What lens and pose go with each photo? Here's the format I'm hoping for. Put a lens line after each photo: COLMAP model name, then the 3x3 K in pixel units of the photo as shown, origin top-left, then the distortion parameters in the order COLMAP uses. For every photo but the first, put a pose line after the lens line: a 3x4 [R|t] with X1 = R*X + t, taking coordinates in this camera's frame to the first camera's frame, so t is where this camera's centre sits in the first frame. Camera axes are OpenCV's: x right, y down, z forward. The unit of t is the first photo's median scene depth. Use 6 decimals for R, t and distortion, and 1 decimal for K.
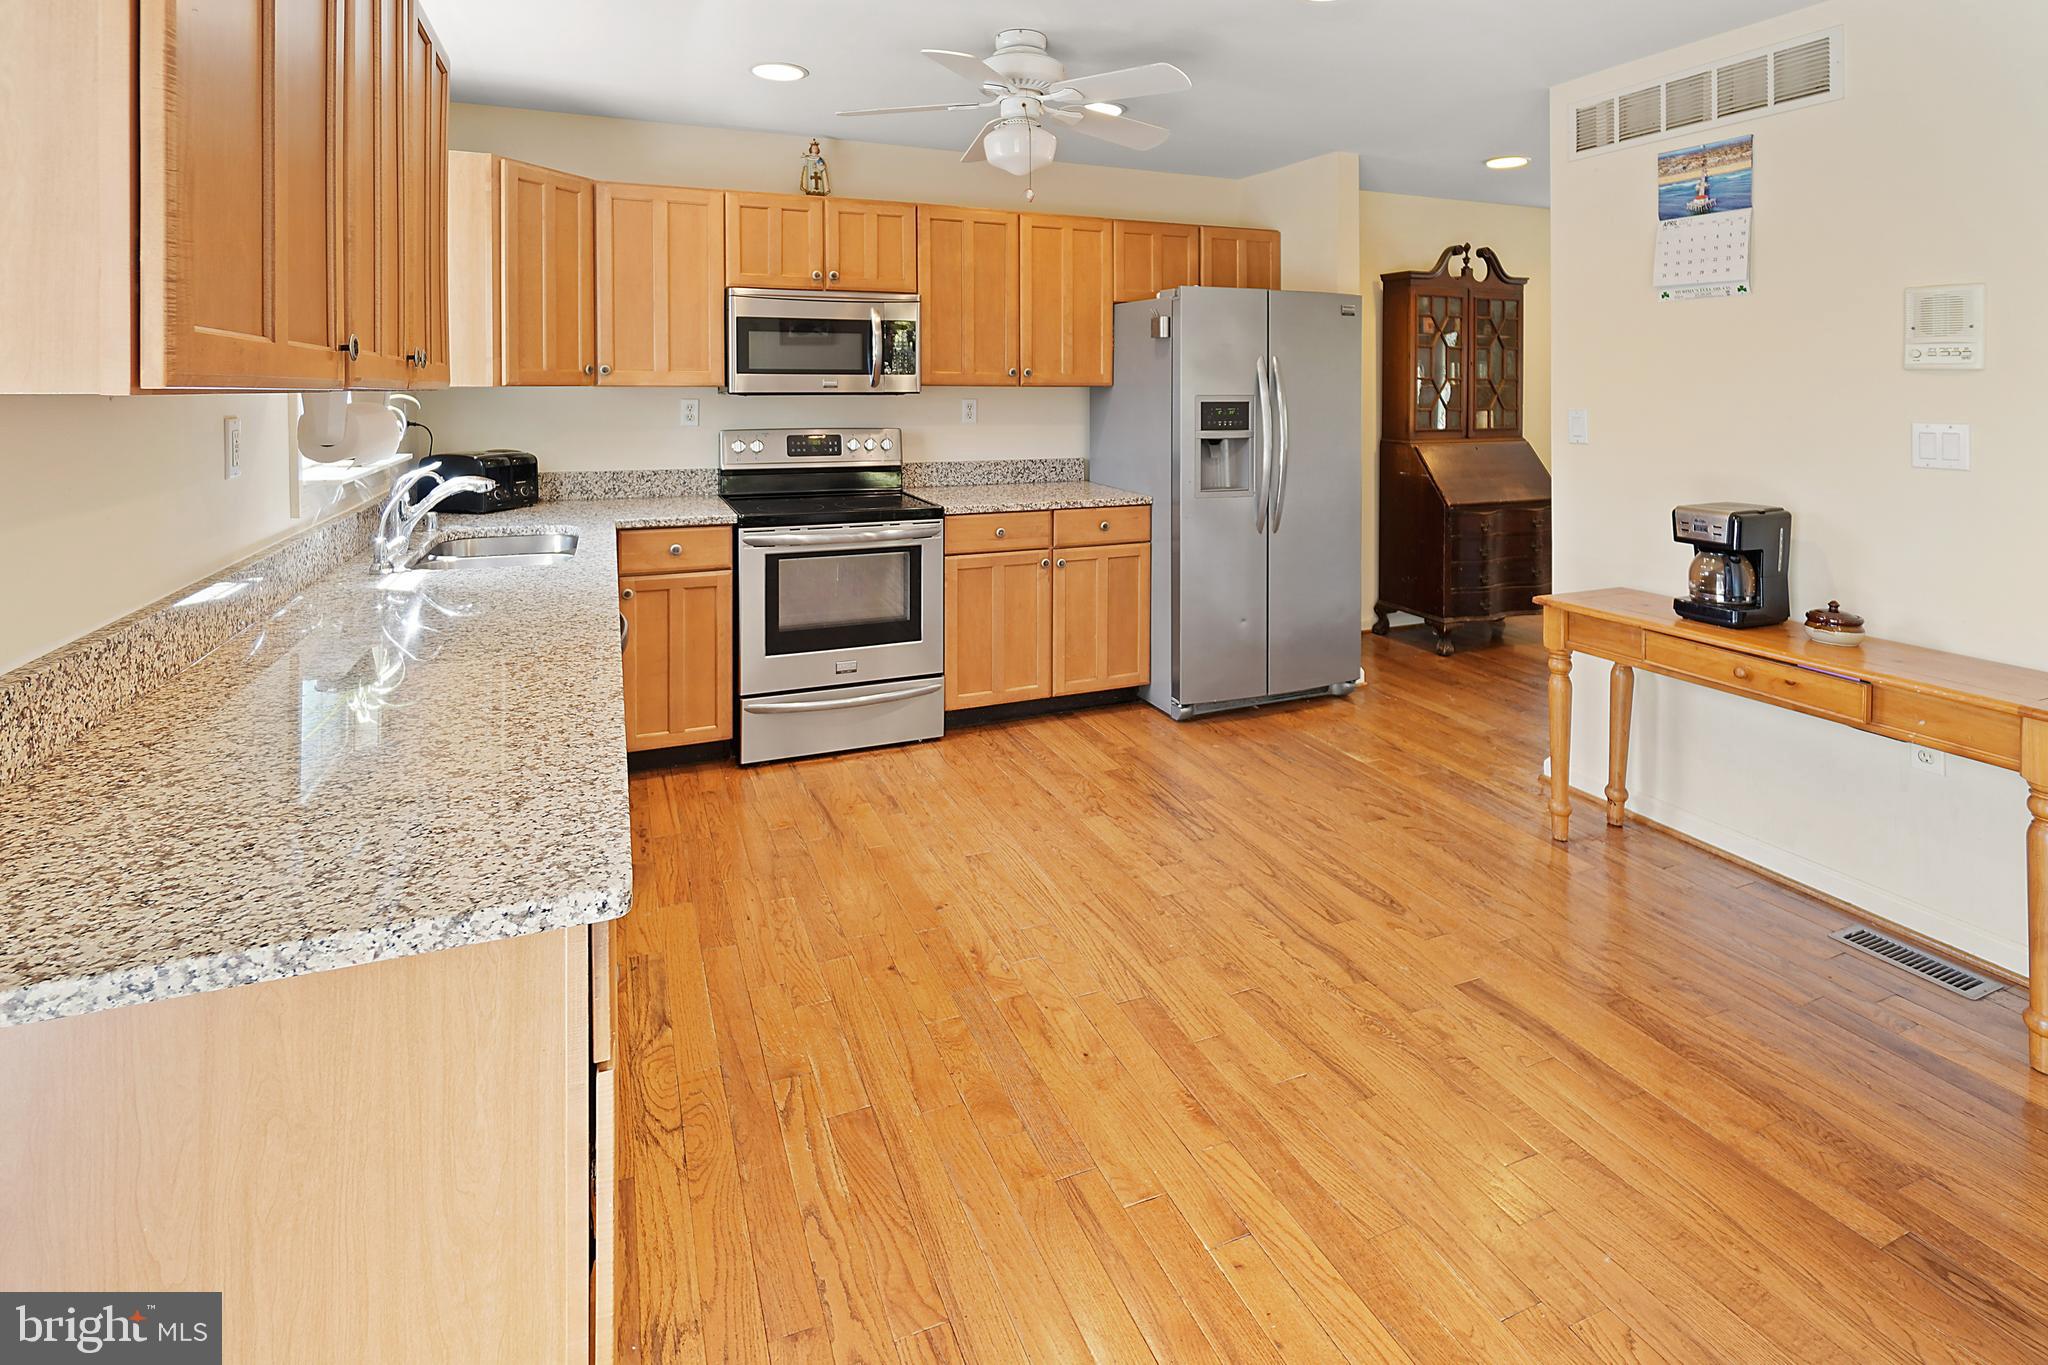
lens RADIAL K [[974.2, 0, 1014.7], [0, 974.2, 383.8], [0, 0, 1]] dist [-0.003245, -0.000299]
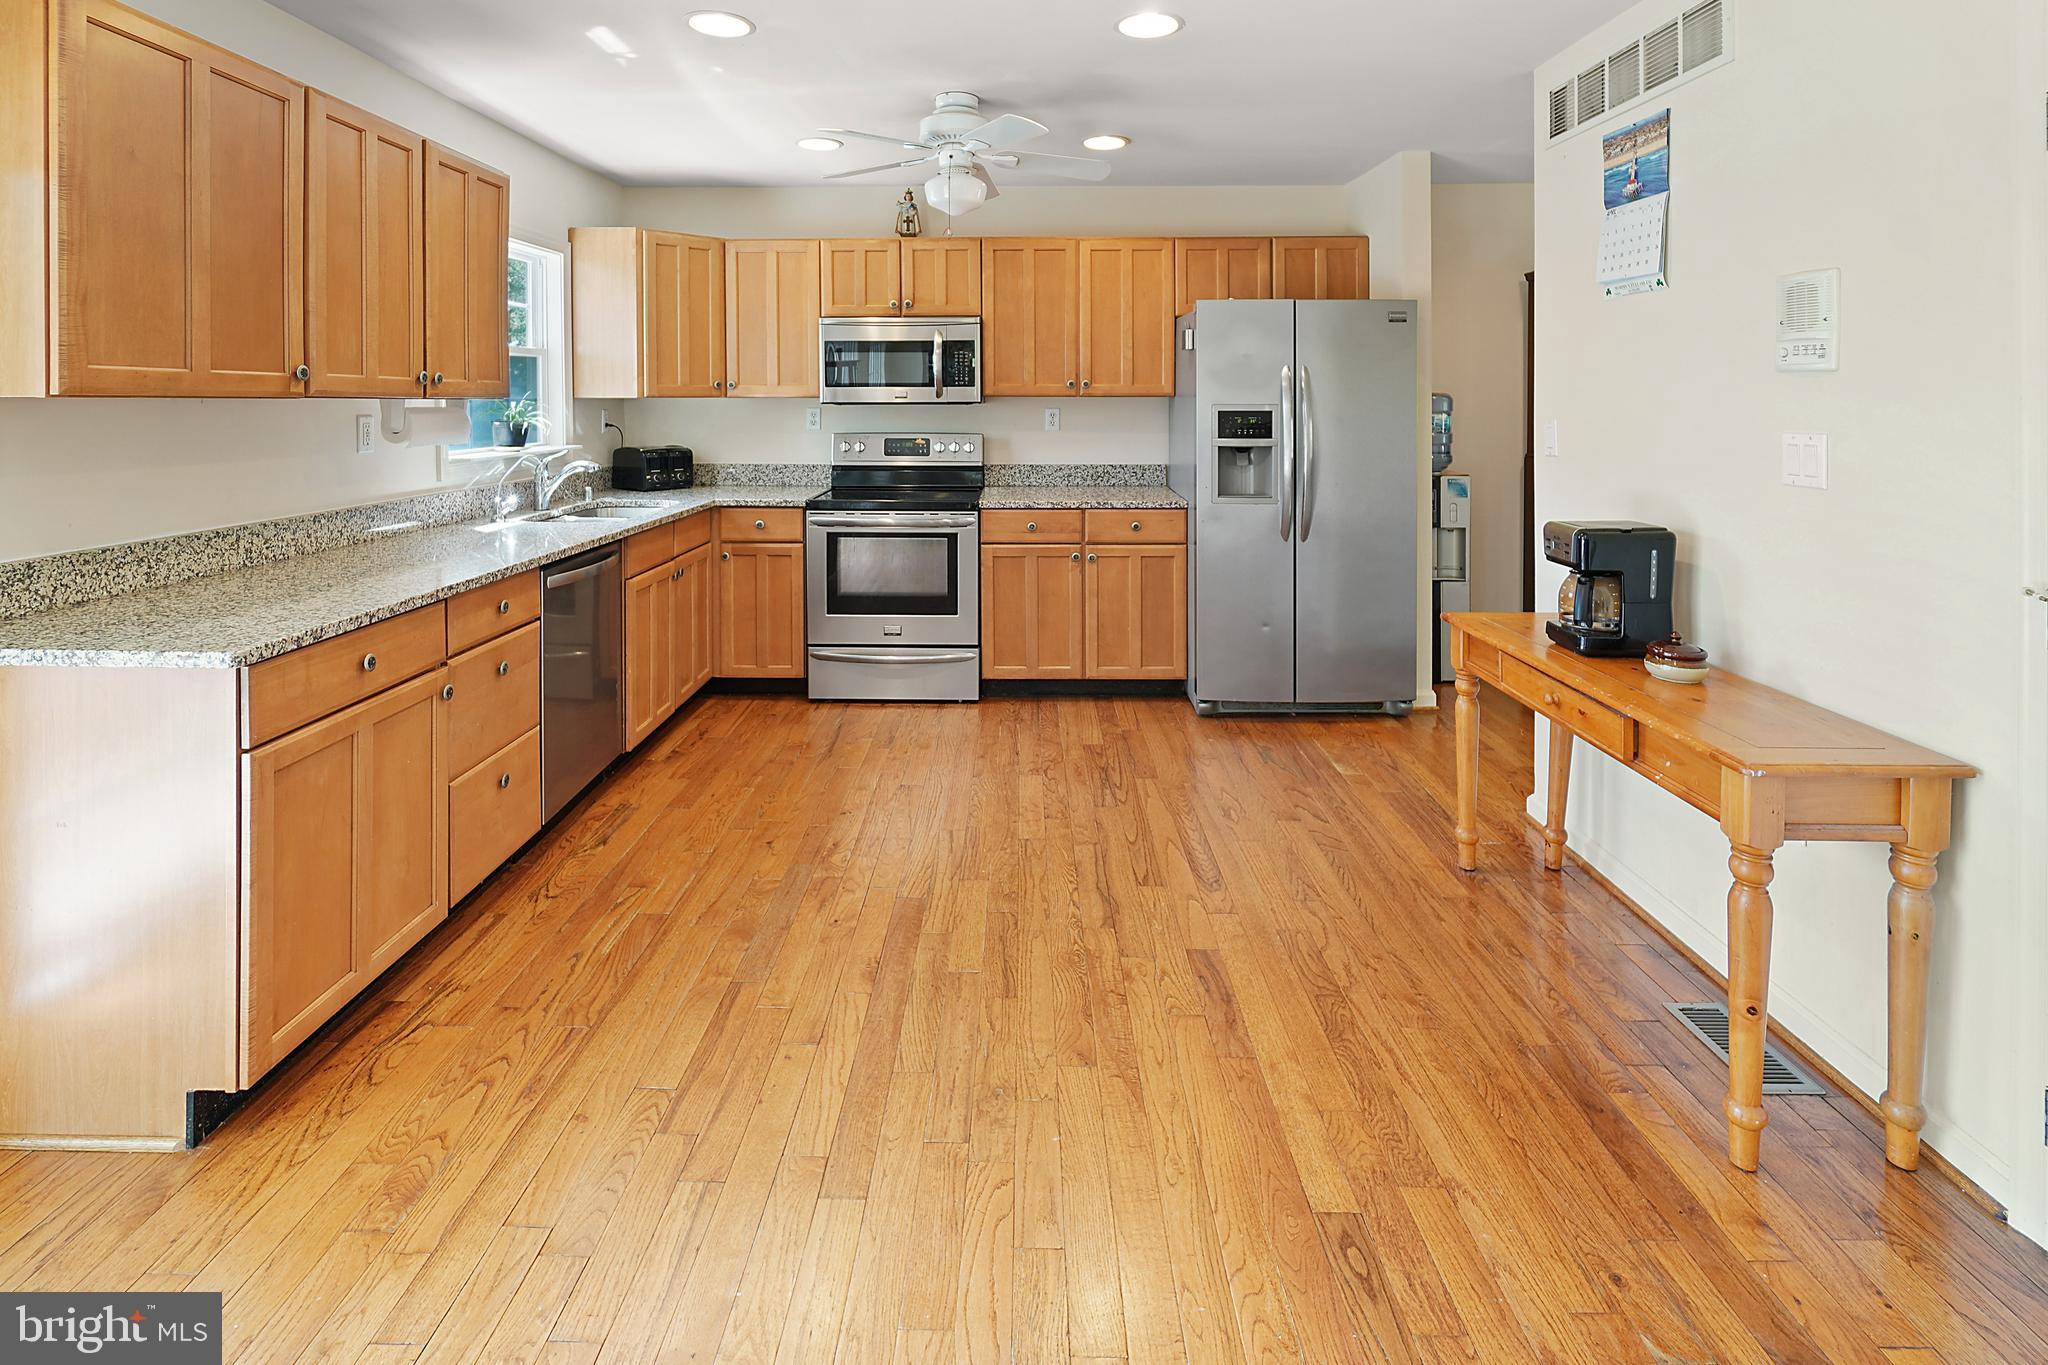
lens RADIAL K [[970.6, 0, 1024.2], [0, 970.6, 401.5], [0, 0, 1]] dist [-0.002970, -0.000017]
pose [[0.919667, -0.001928, -0.392694, 0.423788], [0.003453, 0.999989, 0.003178, 0.004751], [0.392684, -0.004279, 0.919664, -0.034052]]
